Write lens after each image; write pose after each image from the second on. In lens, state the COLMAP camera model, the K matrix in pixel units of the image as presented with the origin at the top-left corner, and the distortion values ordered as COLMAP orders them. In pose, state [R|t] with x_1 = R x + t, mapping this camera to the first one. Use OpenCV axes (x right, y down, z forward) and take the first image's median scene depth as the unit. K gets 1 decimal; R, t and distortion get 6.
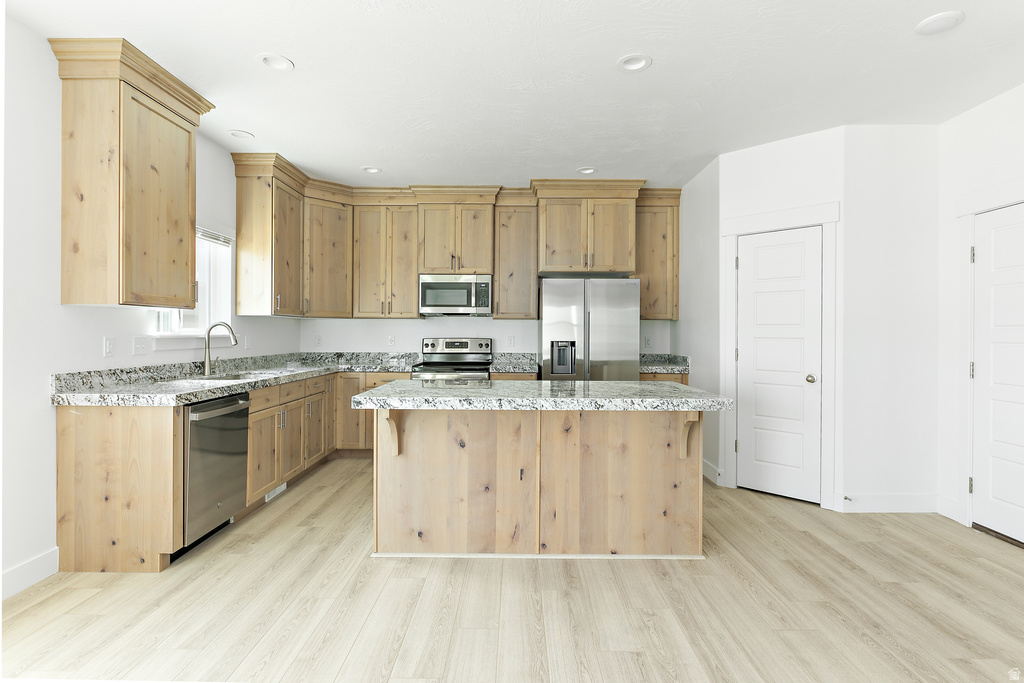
lens RADIAL K [[508.2, 0, 515.2], [0, 508.2, 332.2], [0, 0, 1]] dist [-0.008384, 0.001323]
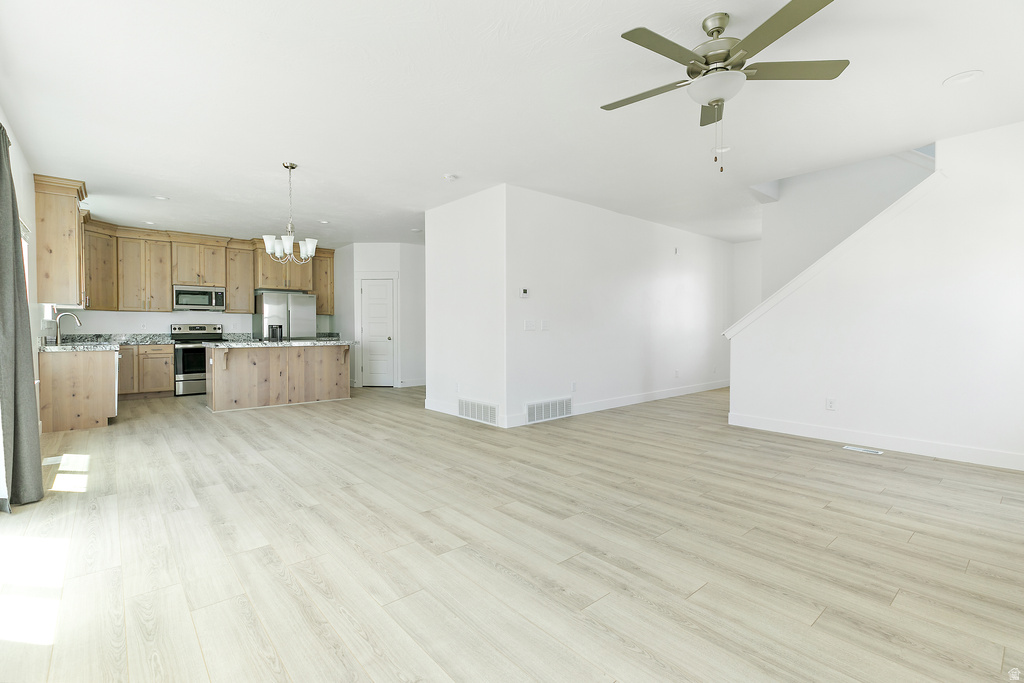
lens RADIAL K [[469.9, 0, 514.6], [0, 469.9, 335.6], [0, 0, 1]] dist [0.010073, 0.000297]
pose [[0.754401, -0.016175, 0.656215, -0.520857], [0.004231, 0.999795, 0.019780, 0.034191], [-0.656400, -0.012145, 0.754315, -1.254417]]
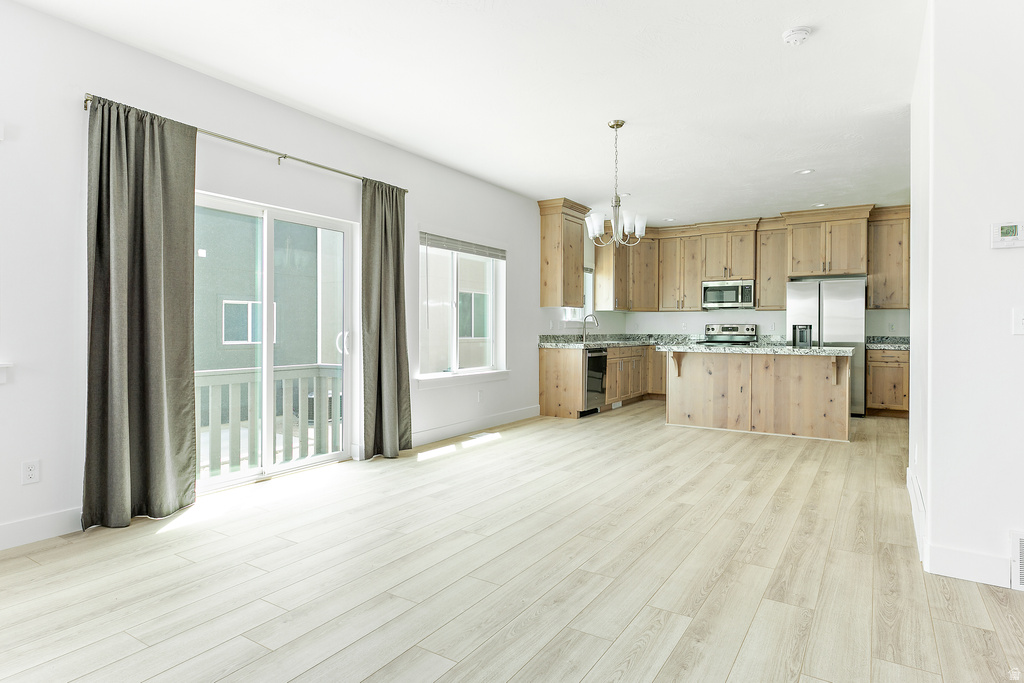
lens RADIAL K [[571.1, 0, 515.8], [0, 571.1, 331.3], [0, 0, 1]] dist [0.001824, -0.002713]
pose [[0.845695, 0.002253, -0.533661, 0.355639], [-0.000547, 0.999994, 0.003354, 0.039673], [0.533666, -0.002544, 0.845692, -1.039967]]
